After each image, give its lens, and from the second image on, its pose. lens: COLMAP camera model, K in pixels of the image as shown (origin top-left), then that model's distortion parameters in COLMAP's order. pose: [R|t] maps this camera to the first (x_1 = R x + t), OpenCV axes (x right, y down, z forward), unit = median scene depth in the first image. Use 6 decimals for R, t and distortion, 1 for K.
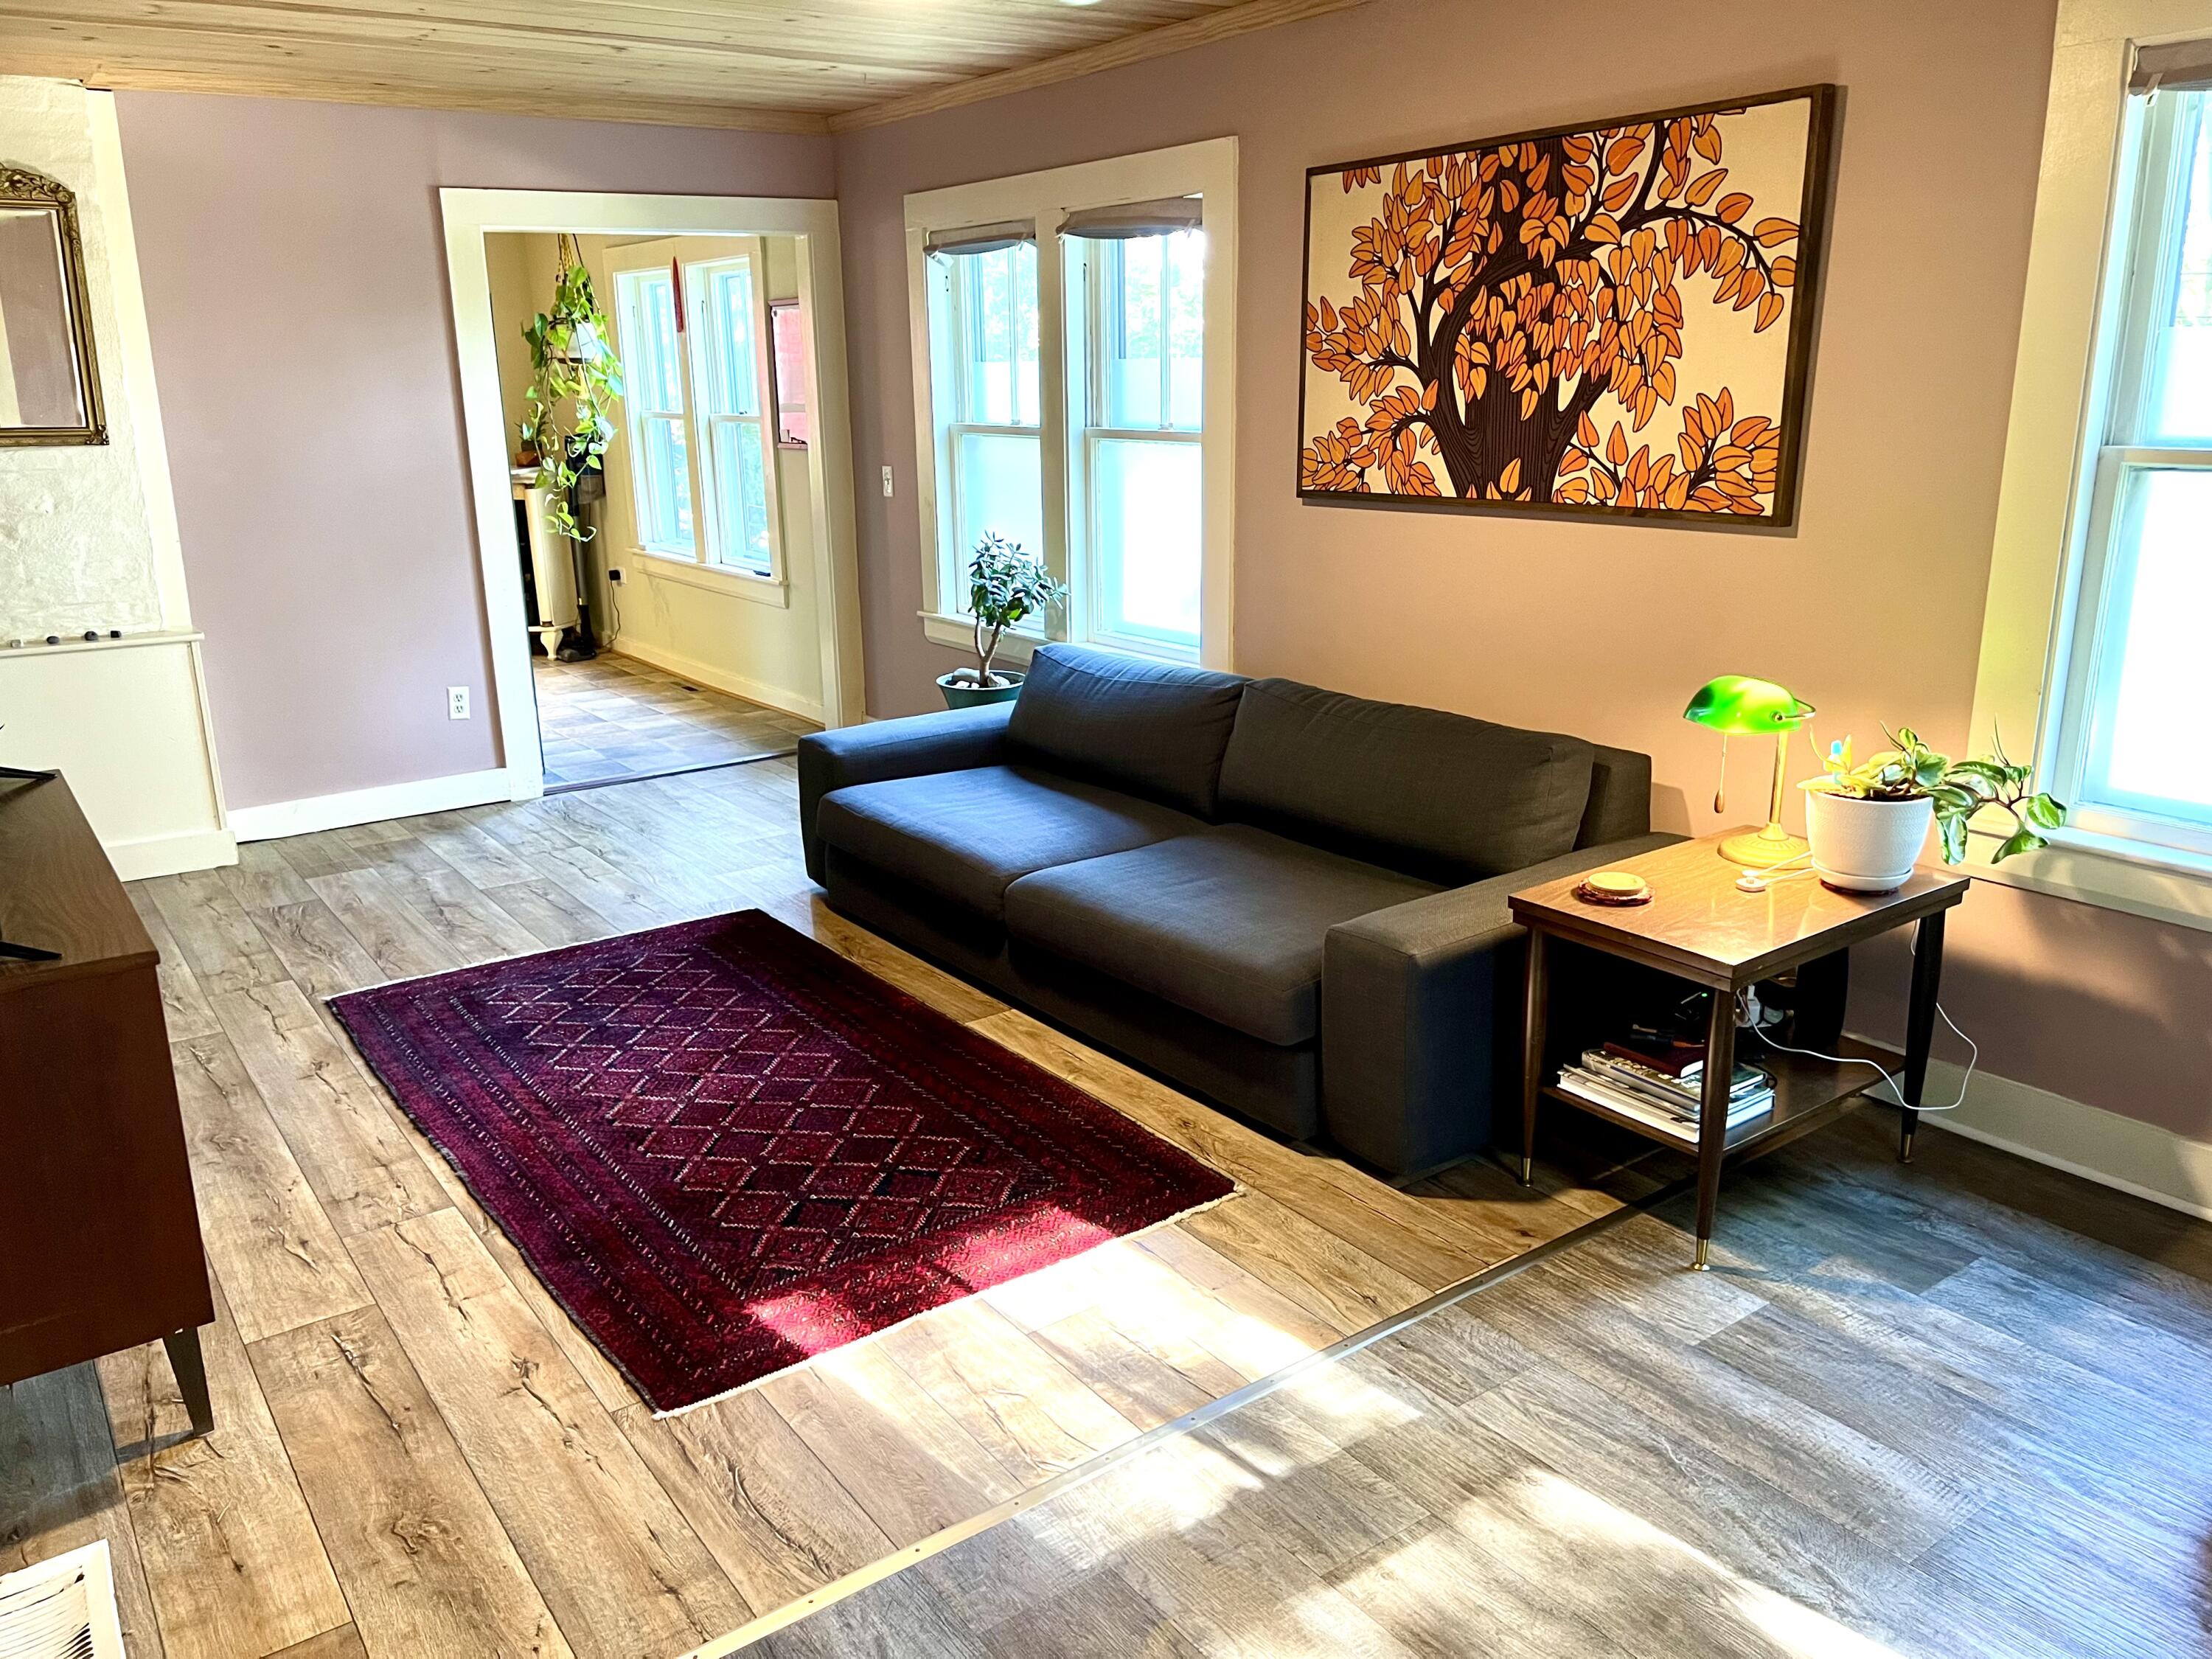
lens RADIAL K [[1663.0, 0, 1102.0], [0, 1663.0, 821.1], [0, 0, 1]] dist [0.065333, -0.078195]
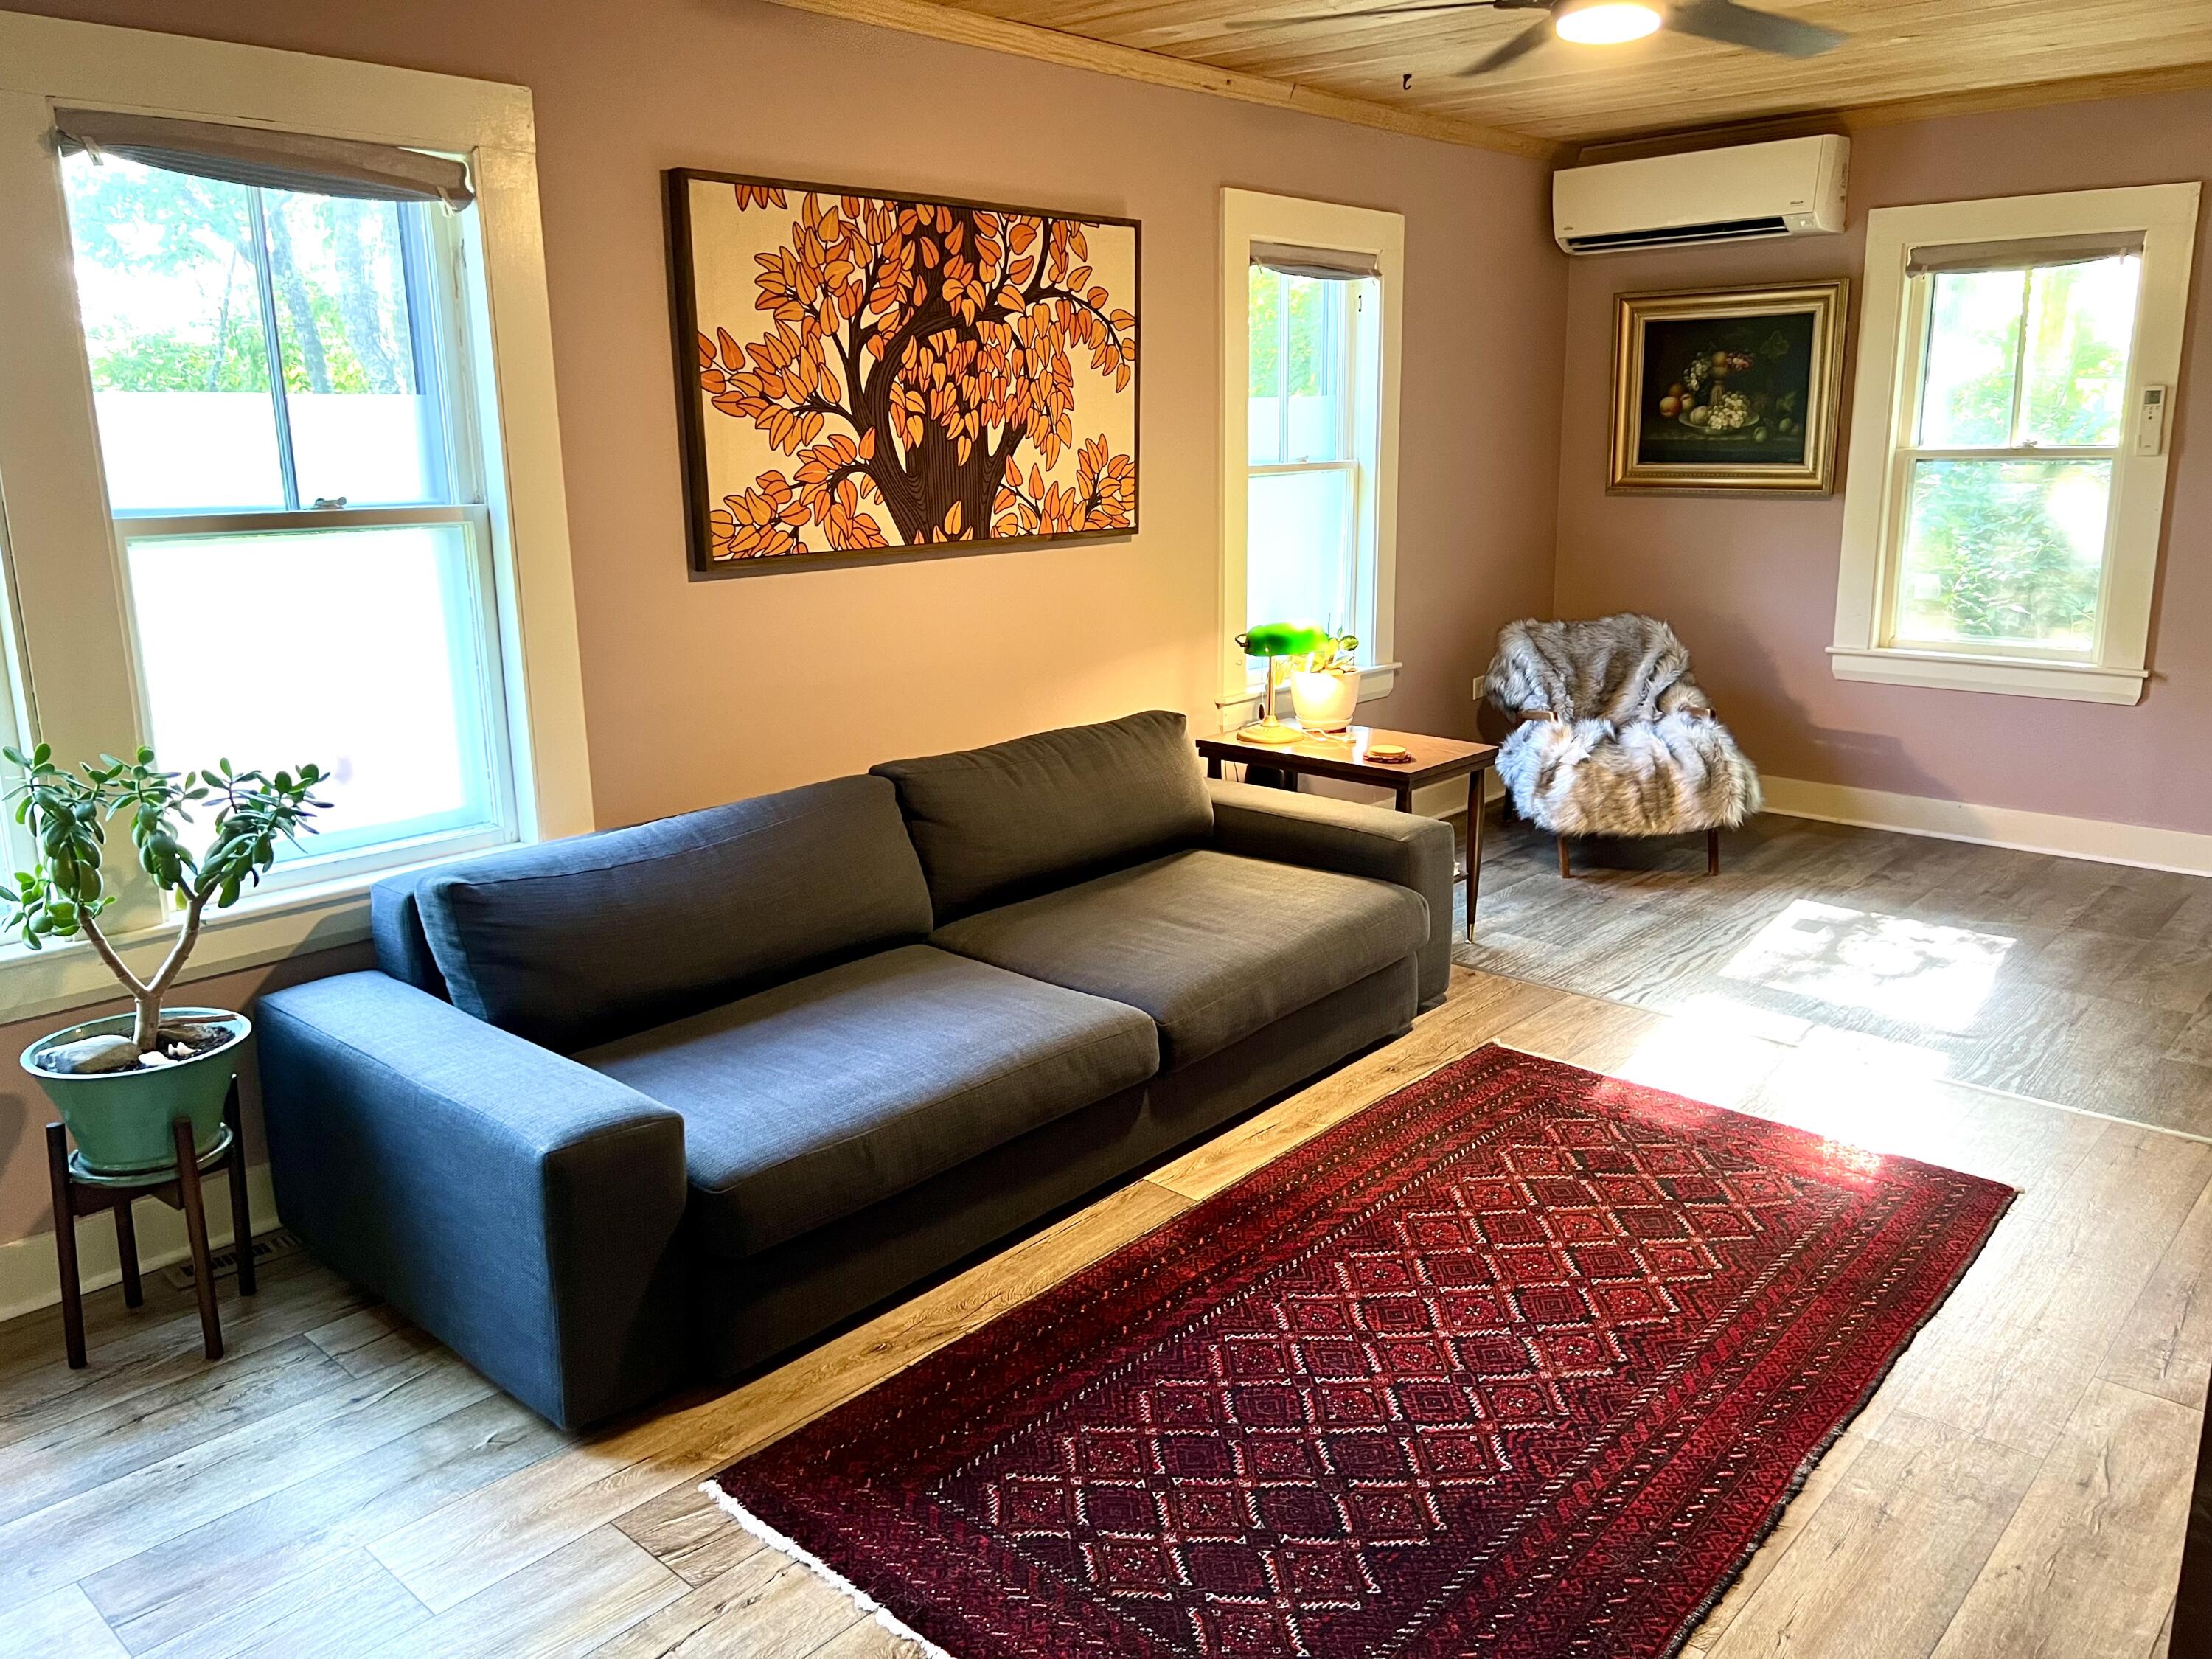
lens RADIAL K [[1663.0, 0, 1107.0], [0, 1663.0, 815.4], [0, 0, 1]] dist [0.065333, -0.078195]
pose [[-0.214399, -0.202086, 0.955612, -0.748899], [0.272264, 0.927220, 0.257166, -0.251518], [-0.938033, 0.315315, -0.143775, 1.018601]]
